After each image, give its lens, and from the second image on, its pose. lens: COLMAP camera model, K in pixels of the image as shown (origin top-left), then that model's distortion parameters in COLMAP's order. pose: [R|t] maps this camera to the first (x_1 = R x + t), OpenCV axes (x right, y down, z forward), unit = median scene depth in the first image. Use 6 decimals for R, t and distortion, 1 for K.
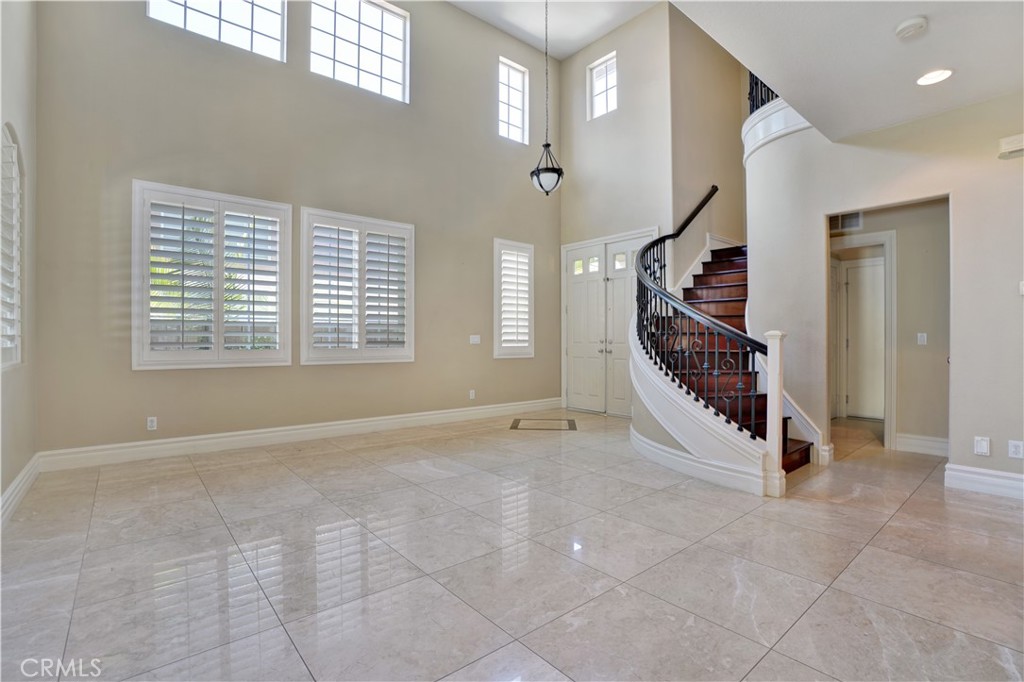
lens RADIAL K [[478.5, 0, 512.0], [0, 478.5, 341.0], [0, 0, 1]] dist [-0.037960, -0.000028]
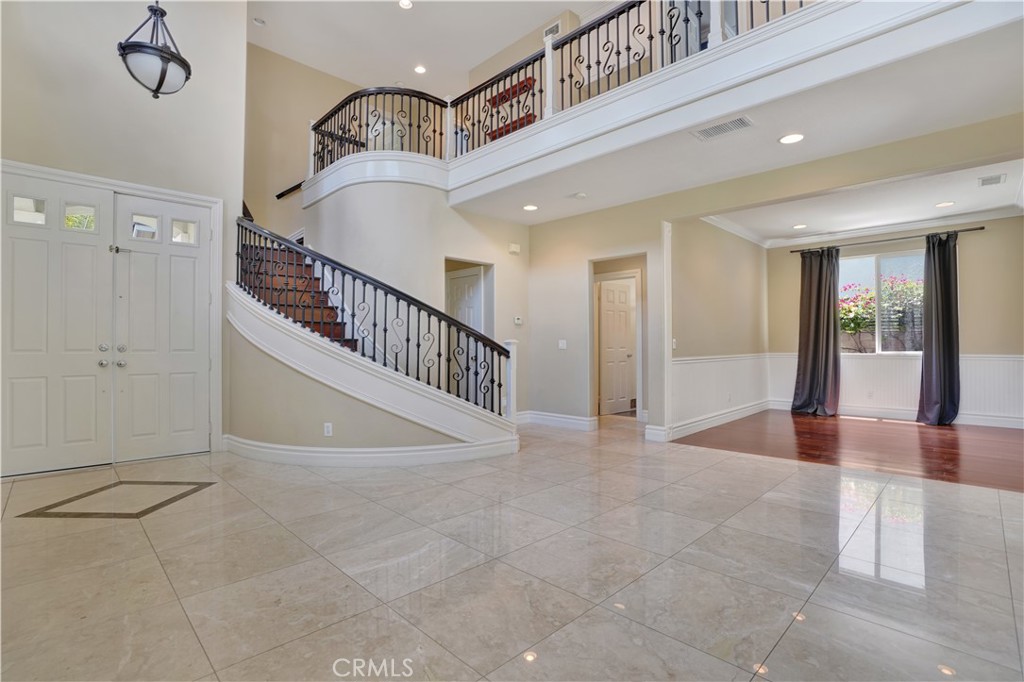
lens RADIAL K [[481.8, 0, 512.0], [0, 481.8, 341.0], [0, 0, 1]] dist [-0.070747, 0.034425]
pose [[-0.086684, 0.013353, 0.996146, -0.952638], [-0.001245, 0.999908, -0.013511, -0.001404], [-0.996235, -0.002411, -0.086659, 1.112172]]
